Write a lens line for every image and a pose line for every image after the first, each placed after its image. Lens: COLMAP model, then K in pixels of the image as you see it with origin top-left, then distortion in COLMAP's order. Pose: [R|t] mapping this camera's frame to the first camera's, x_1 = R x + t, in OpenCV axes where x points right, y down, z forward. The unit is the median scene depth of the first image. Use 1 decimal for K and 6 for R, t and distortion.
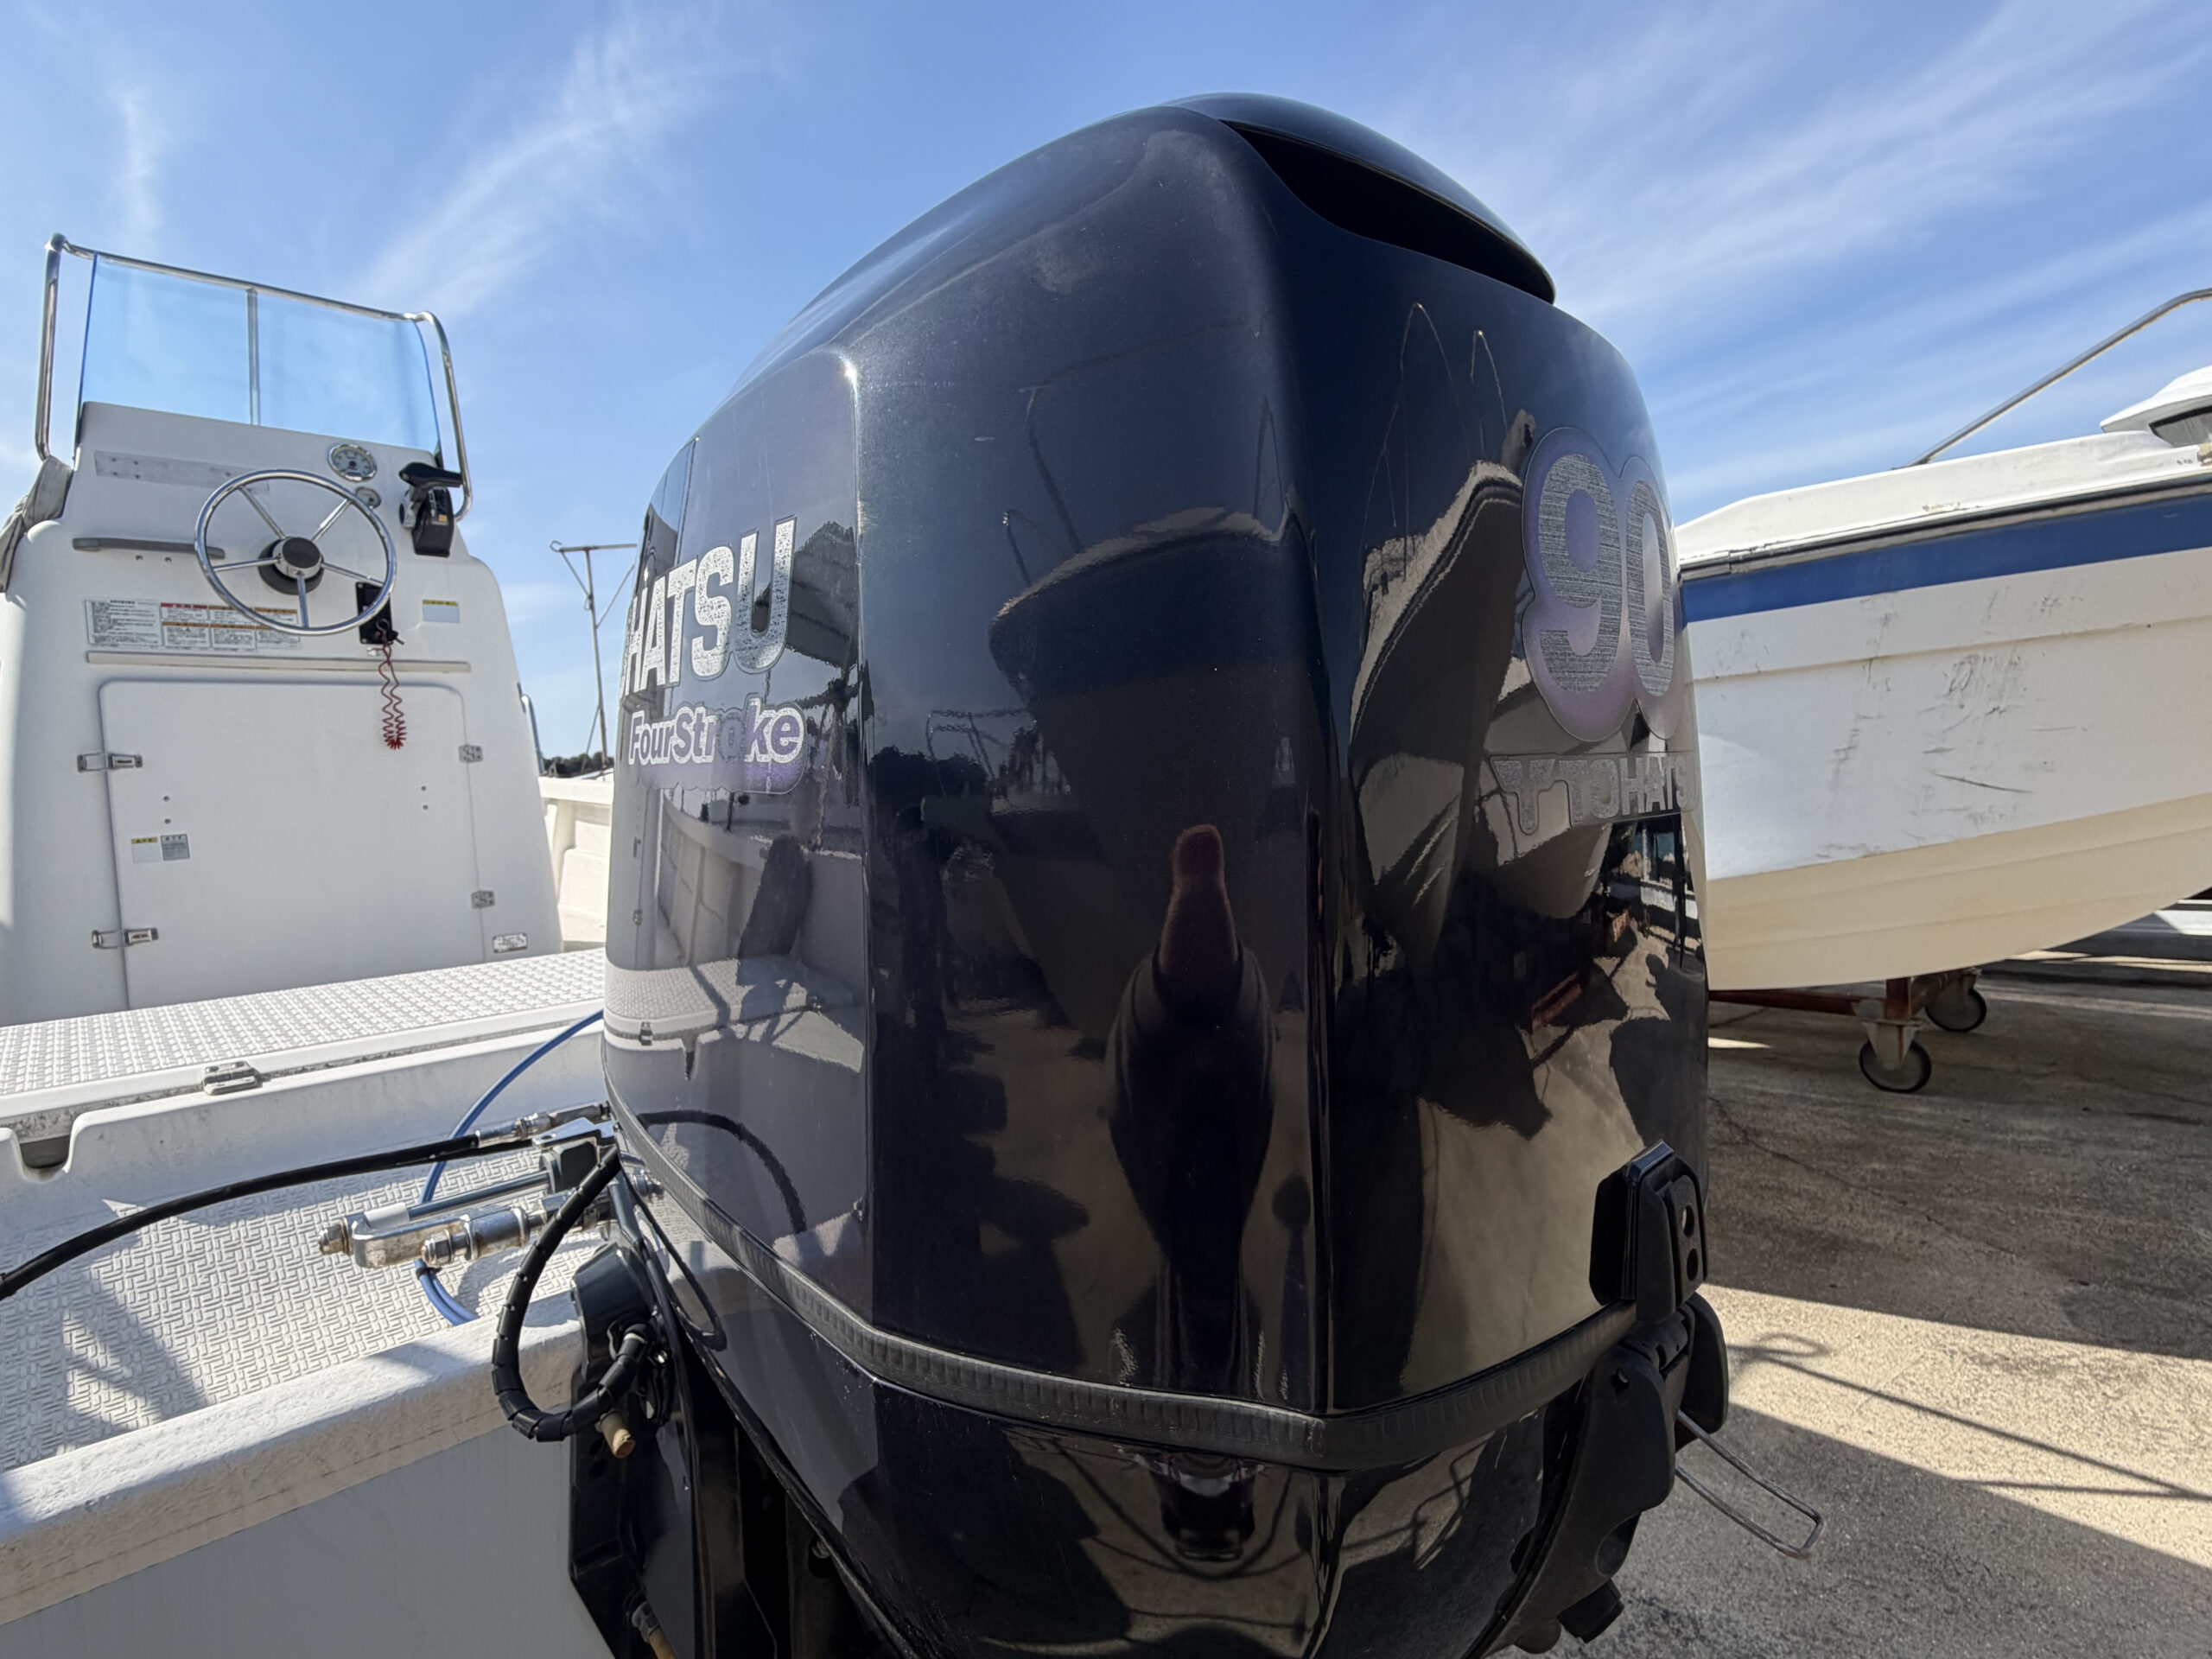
lens RADIAL K [[1095.3, 0, 1073.7], [0, 1095.3, 823.2], [0, 0, 1]] dist [0.002966, -0.002721]
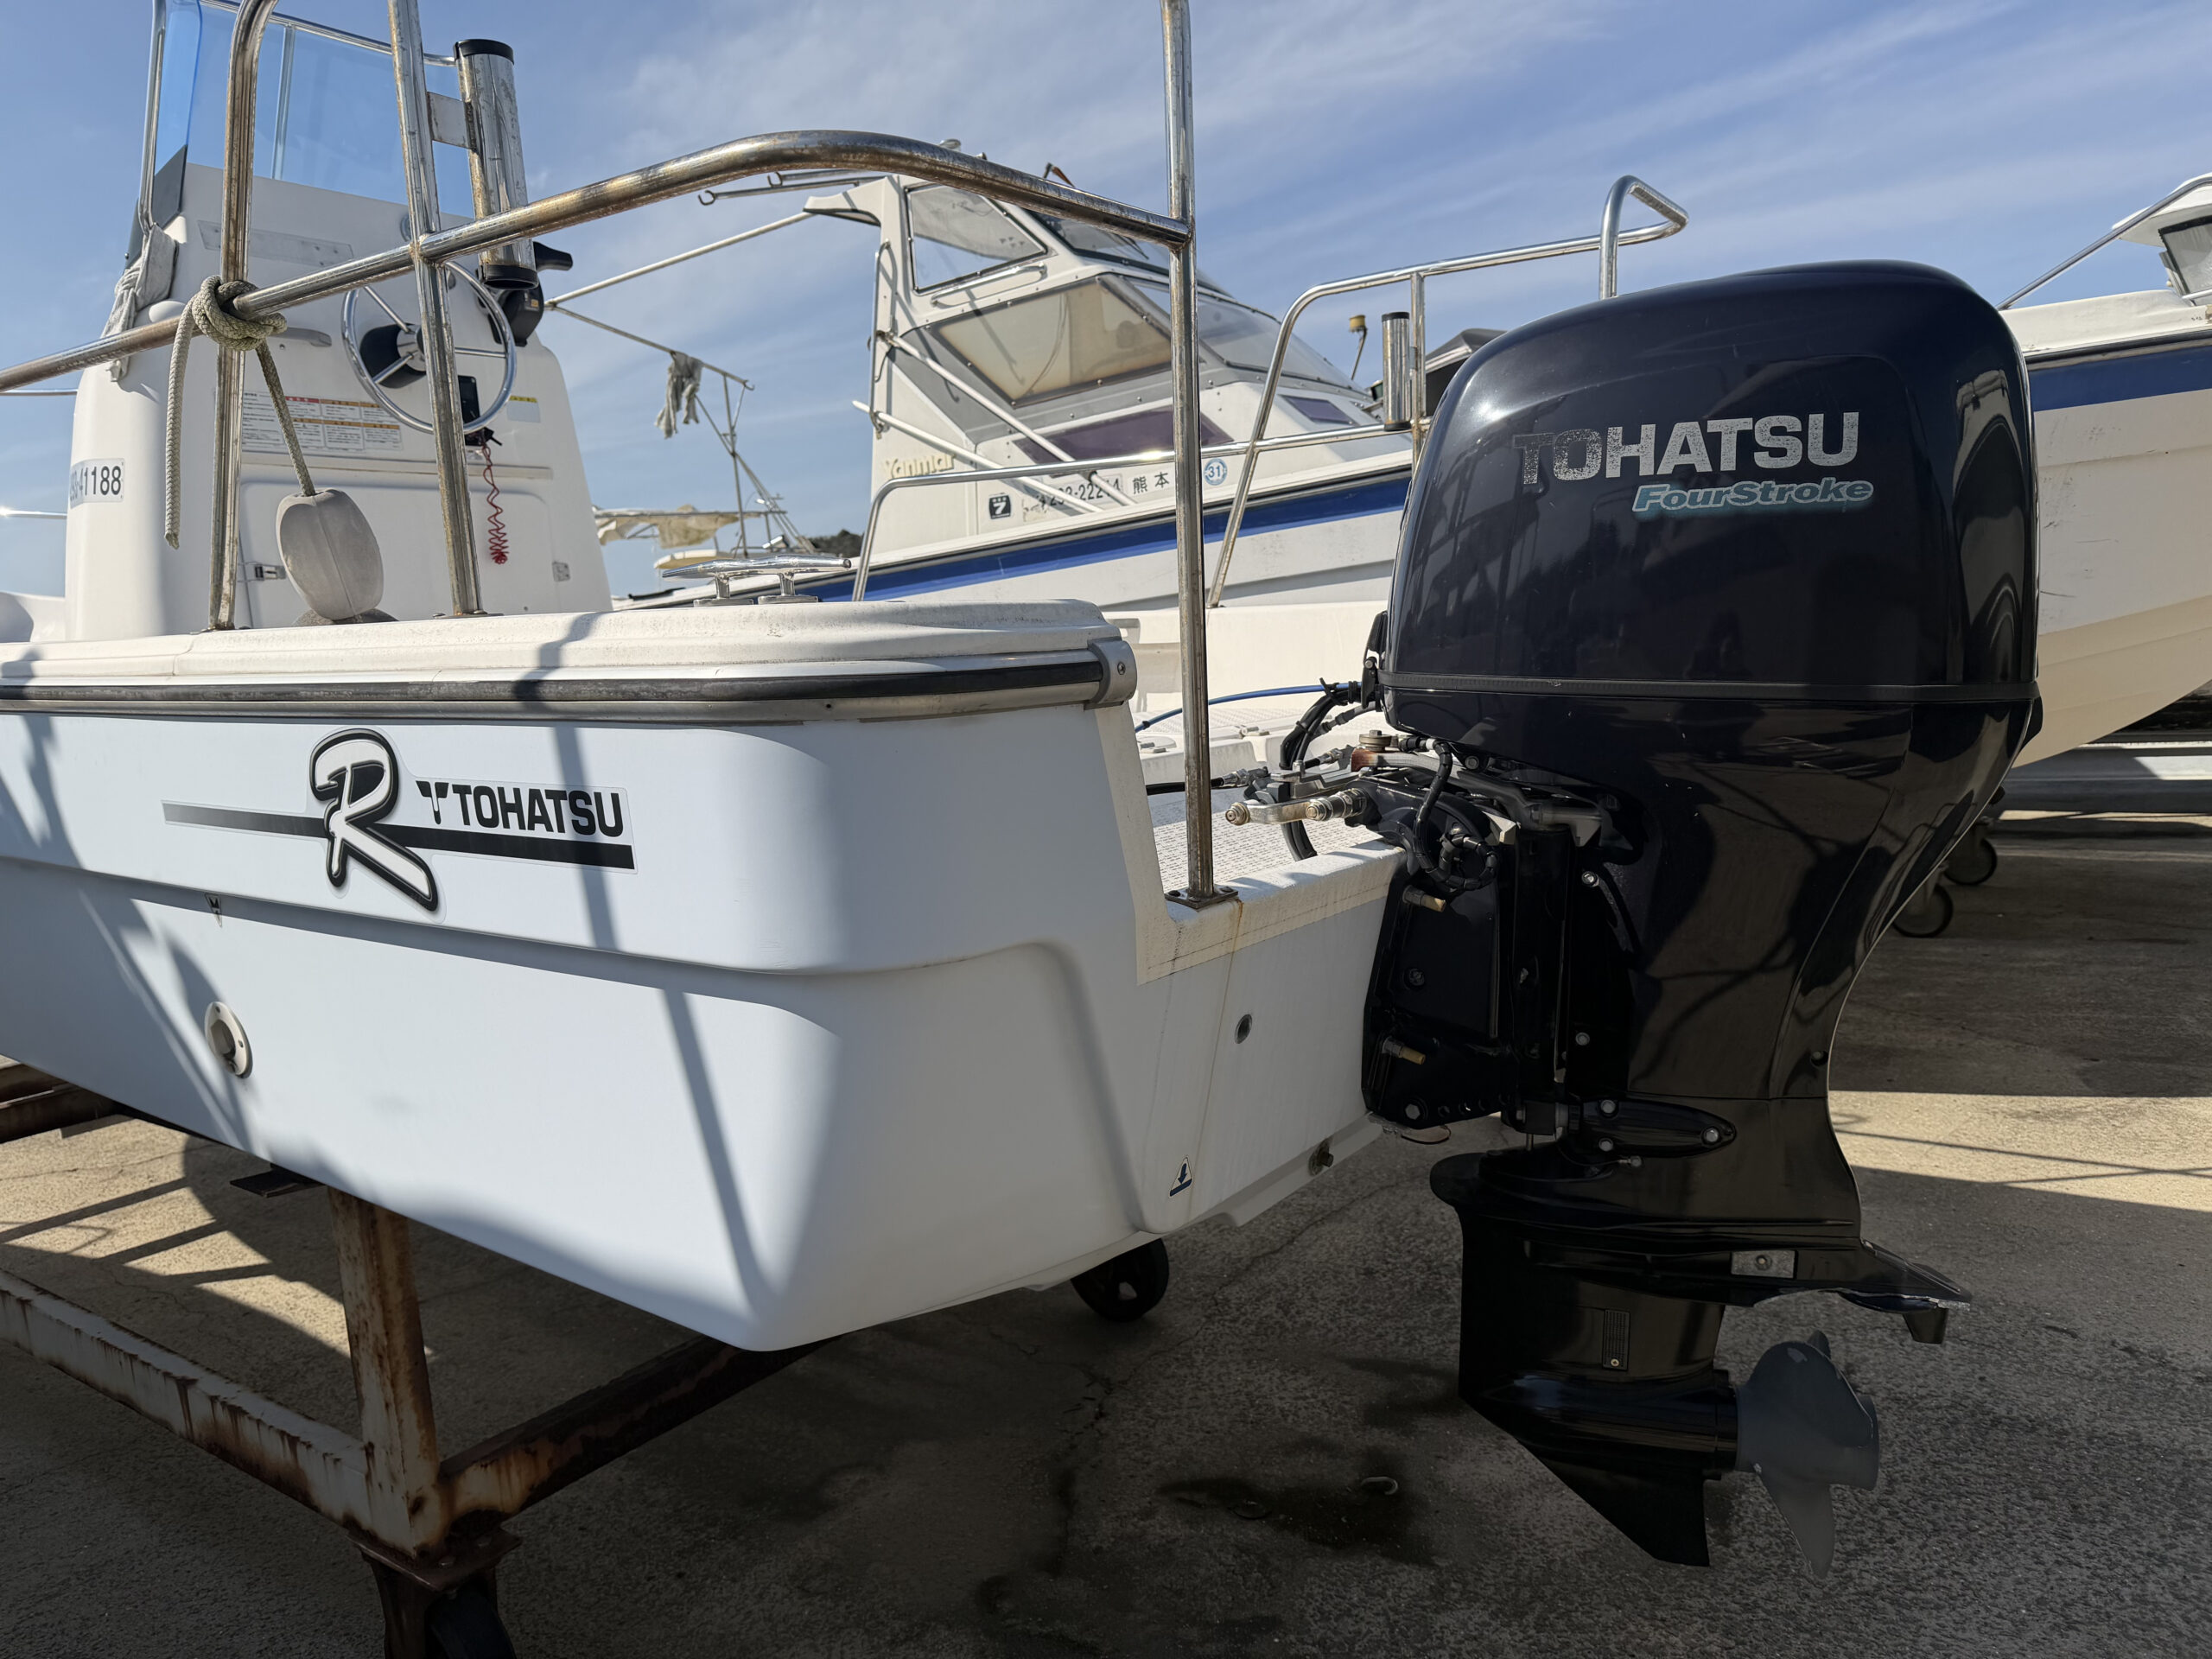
lens RADIAL K [[1561.8, 0, 1112.3], [0, 1561.8, 818.6], [0, 0, 1]] dist [0.014928, -0.023973]
pose [[0.980519, -0.031894, 0.193820, -0.298351], [0.018602, 0.997372, 0.070015, 0.046906], [-0.195544, -0.065045, 0.978535, -0.286558]]
